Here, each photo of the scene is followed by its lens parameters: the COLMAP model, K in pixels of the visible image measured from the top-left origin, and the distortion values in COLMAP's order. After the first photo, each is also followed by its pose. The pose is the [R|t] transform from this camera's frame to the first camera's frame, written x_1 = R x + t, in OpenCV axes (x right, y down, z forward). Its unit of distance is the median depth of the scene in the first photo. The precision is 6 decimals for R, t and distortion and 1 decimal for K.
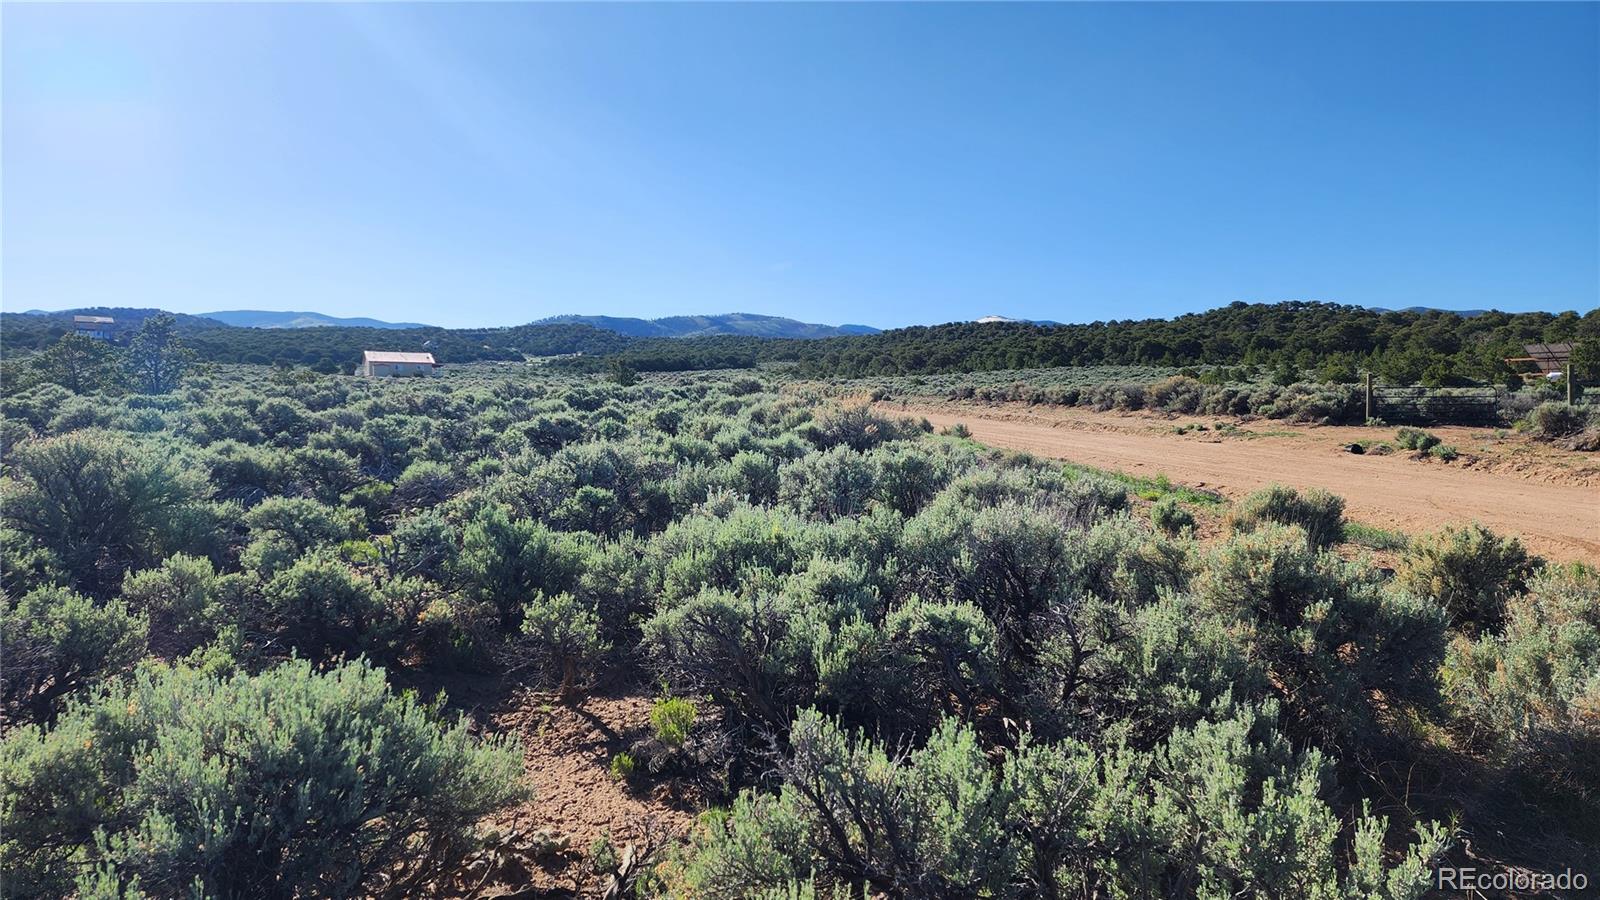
lens RADIAL K [[1052.1, 0, 799.1], [0, 1052.1, 446.9], [0, 0, 1]] dist [0.003048, -0.000429]
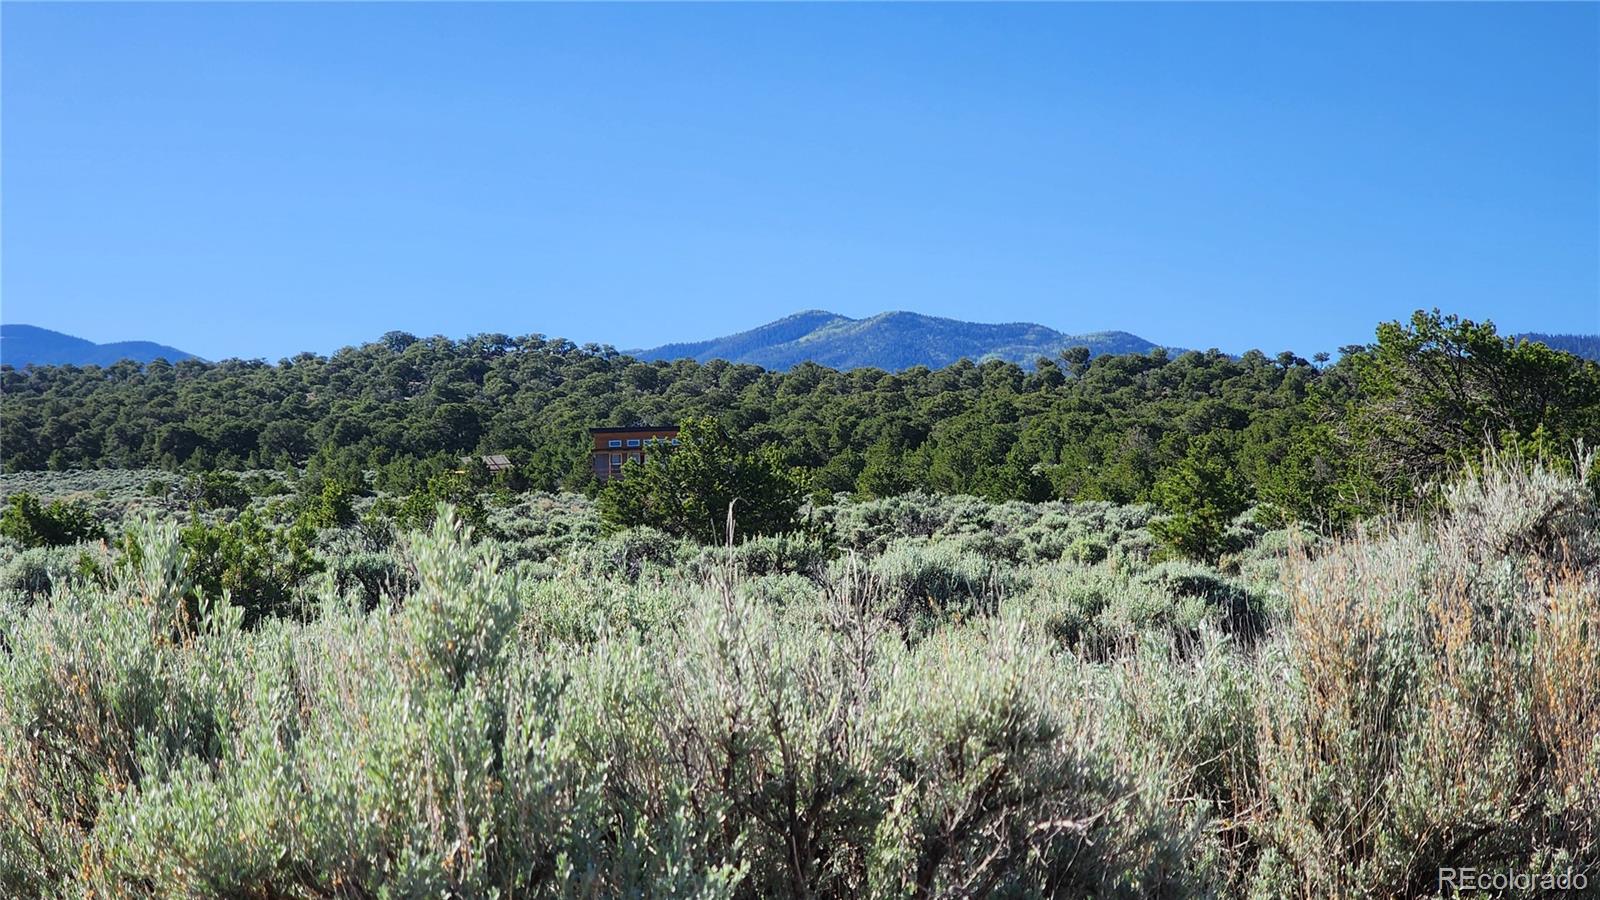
lens RADIAL K [[3255.0, 0, 799.8], [0, 3255.0, 450.0], [0, 0, 1]] dist [-0.006601, 0.000000]
pose [[0.896782, -0.000780, 0.442473, -0.097905], [0.033846, 0.997189, -0.066840, 0.027924], [-0.441177, 0.074917, 0.894288, -0.478618]]
